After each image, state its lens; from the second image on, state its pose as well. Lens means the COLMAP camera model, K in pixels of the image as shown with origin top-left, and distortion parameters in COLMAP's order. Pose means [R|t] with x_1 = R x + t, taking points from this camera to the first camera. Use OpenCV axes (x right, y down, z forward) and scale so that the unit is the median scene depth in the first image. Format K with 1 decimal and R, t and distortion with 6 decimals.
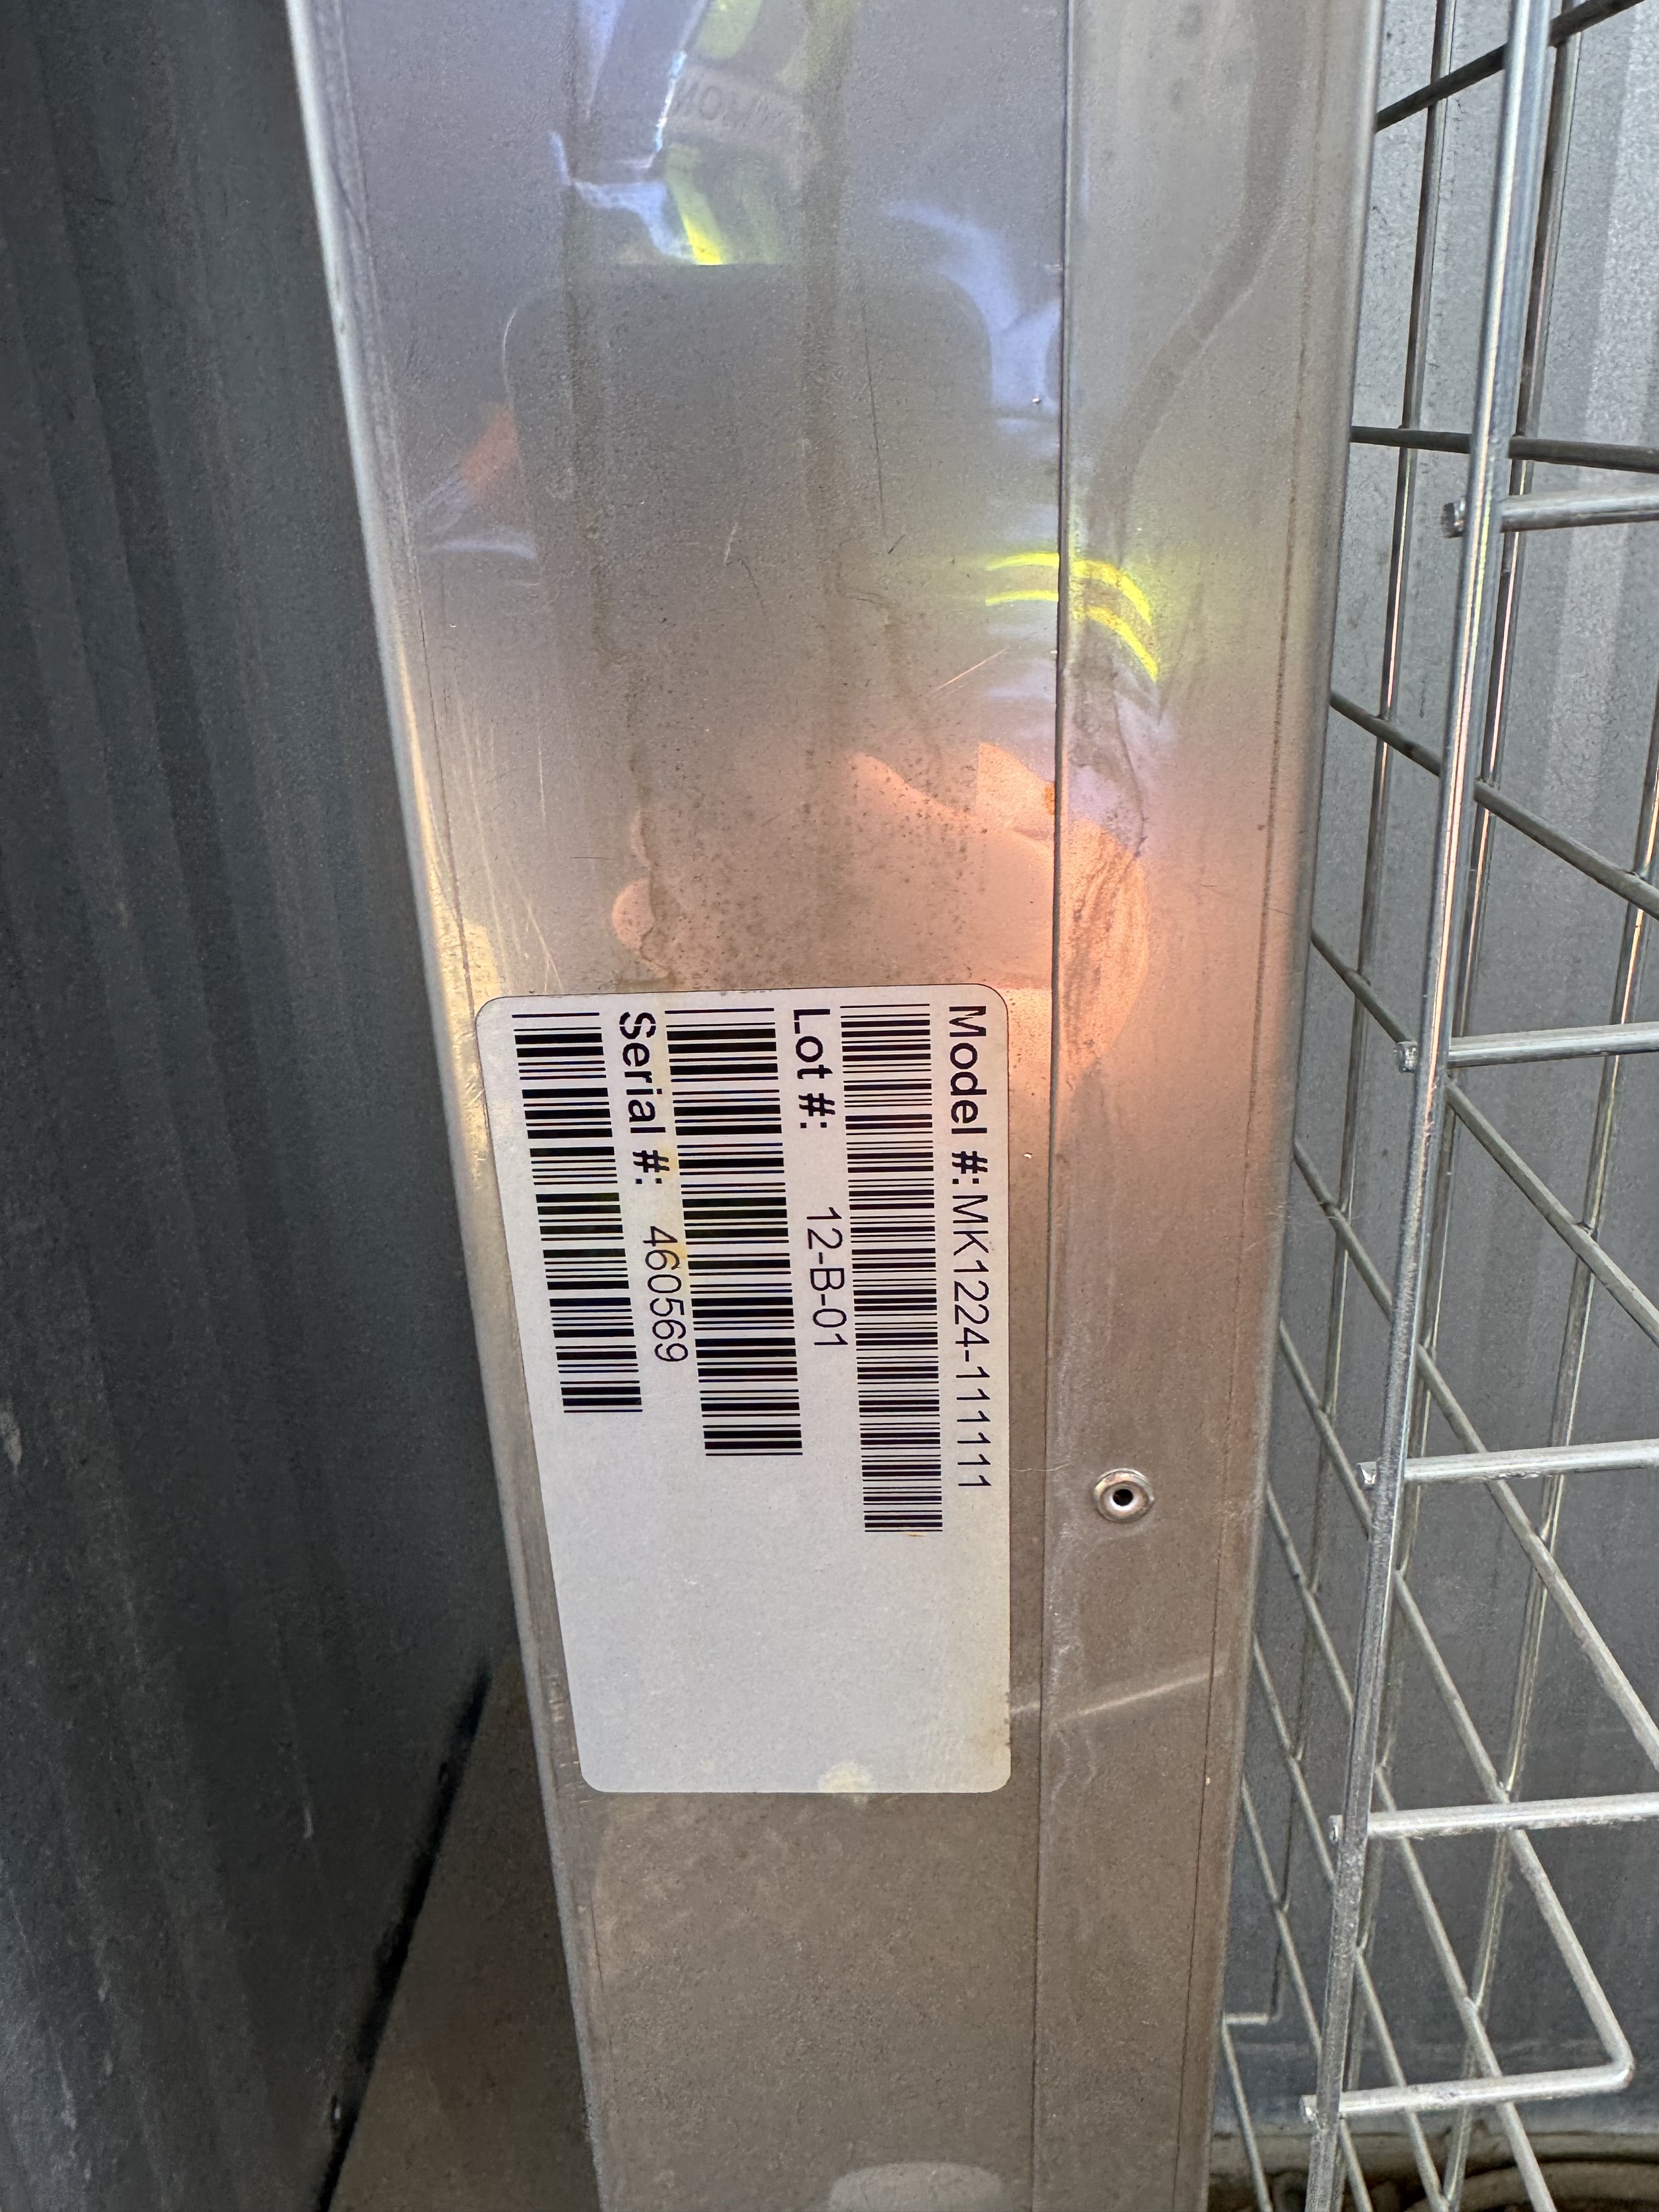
lens RADIAL K [[1573.6, 0, 829.2], [0, 1573.6, 1105.8], [0, 0, 1]] dist [0.053448, -0.067403]
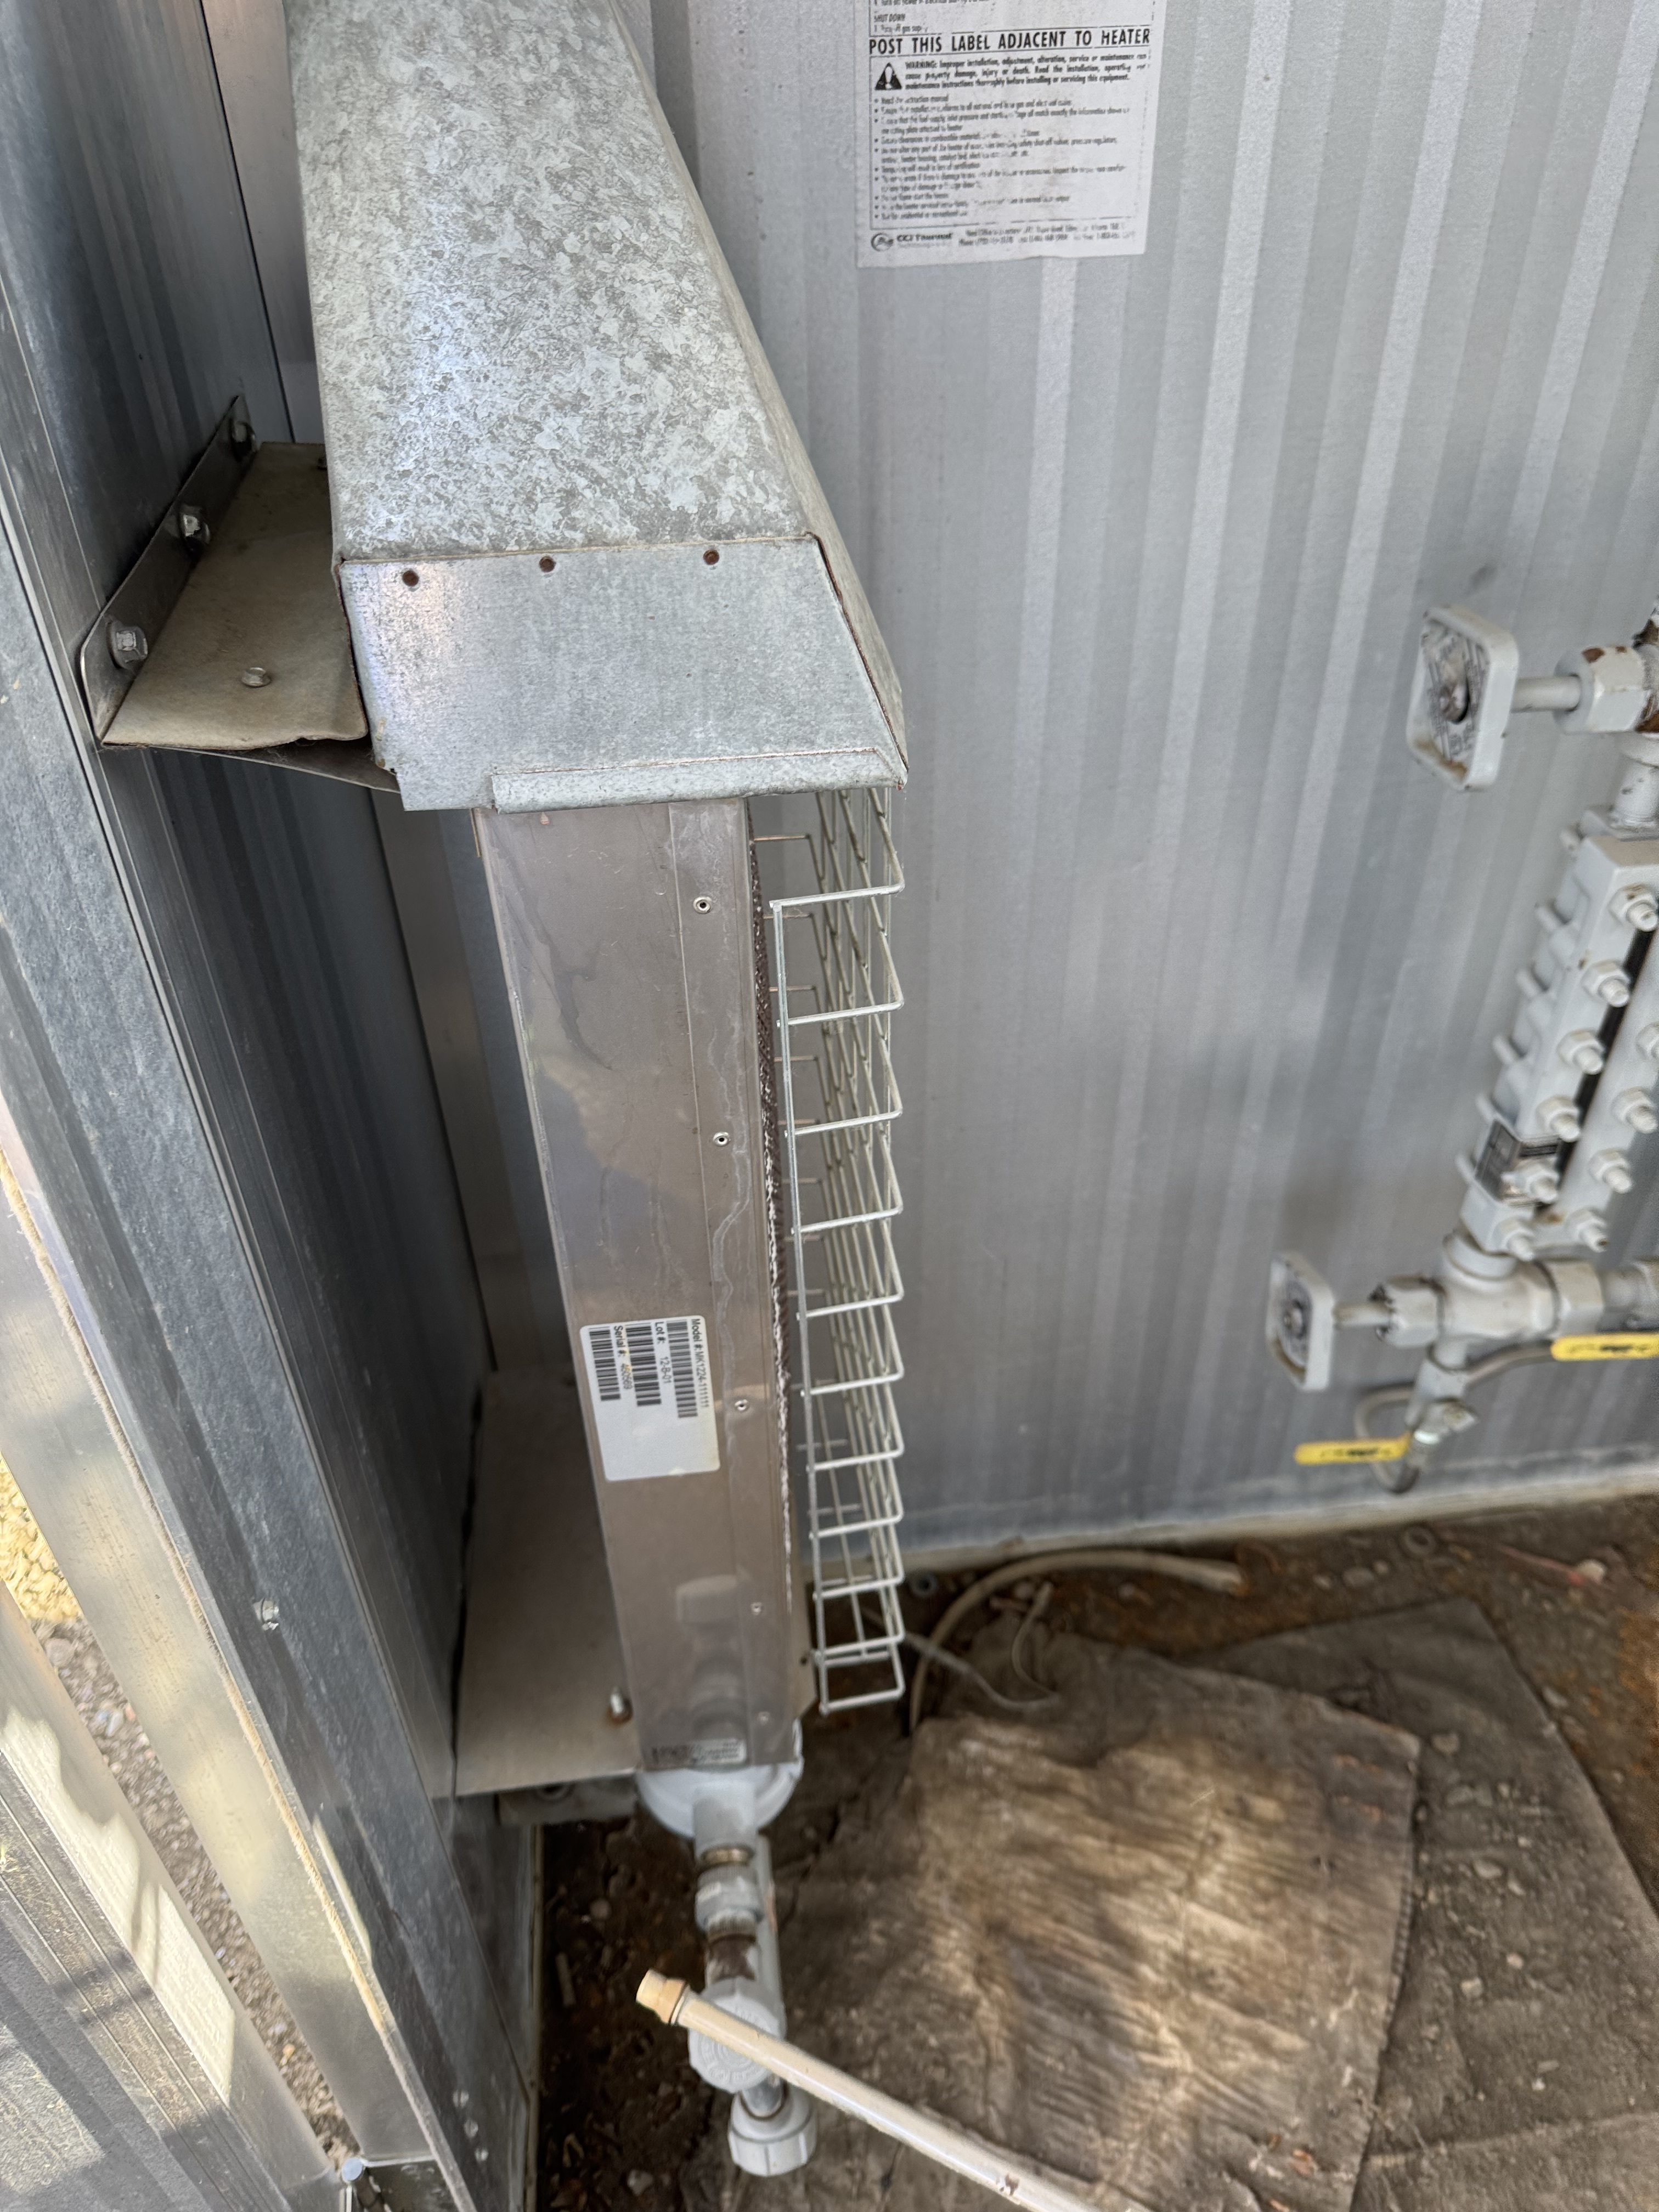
lens RADIAL K [[1573.6, 0, 775.9], [0, 1573.6, 1146.2], [0, 0, 1]] dist [0.053448, -0.067403]
pose [[0.989337, -0.091481, 0.113326, -0.128938], [0.054394, 0.953897, 0.295164, -1.636121], [-0.135104, -0.285853, 0.948702, -2.757588]]
